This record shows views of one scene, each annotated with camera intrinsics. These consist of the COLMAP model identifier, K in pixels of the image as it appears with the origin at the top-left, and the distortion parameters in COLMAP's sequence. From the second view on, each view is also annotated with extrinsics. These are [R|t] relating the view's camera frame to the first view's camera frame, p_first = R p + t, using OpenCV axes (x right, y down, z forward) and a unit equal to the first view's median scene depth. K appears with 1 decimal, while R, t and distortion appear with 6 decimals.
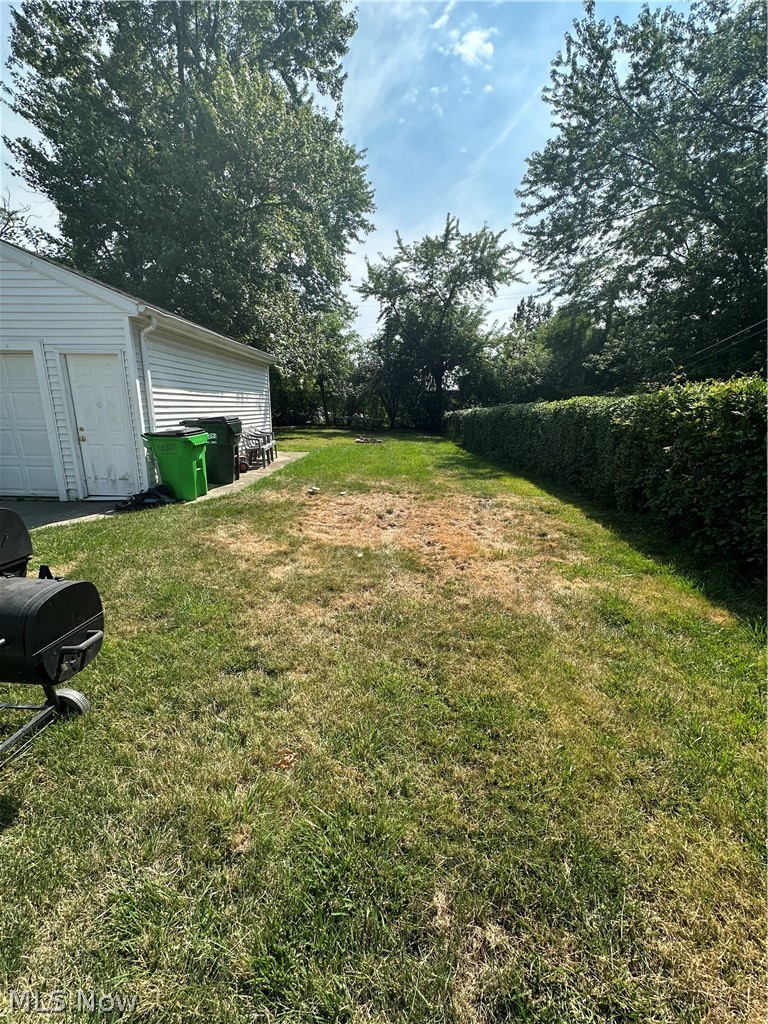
lens RADIAL K [[415.2, 0, 384.0], [0, 415.2, 512.0], [0, 0, 1]] dist [0.002908, 0.000127]
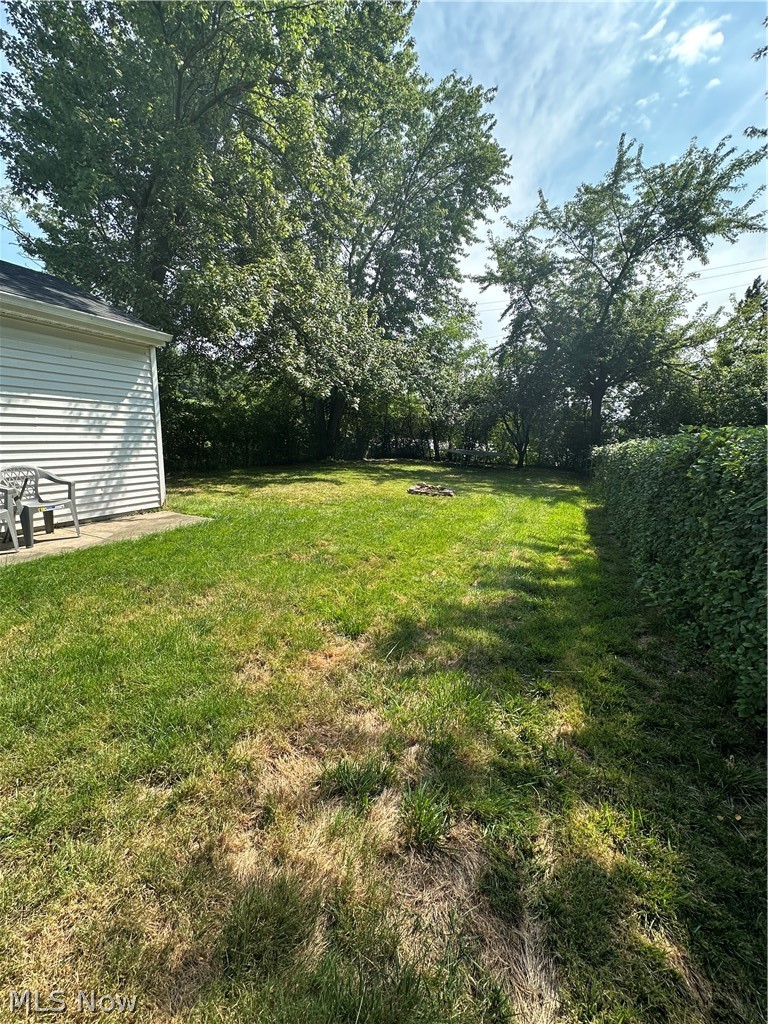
lens RADIAL K [[404.9, 0, 384.0], [0, 404.9, 512.0], [0, 0, 1]] dist [-0.000518, 0.000144]
pose [[0.922260, 0.084826, -0.377148, 0.080714], [-0.109797, 0.992927, -0.045169, -0.068799], [0.370649, 0.083067, 0.925051, 0.278281]]
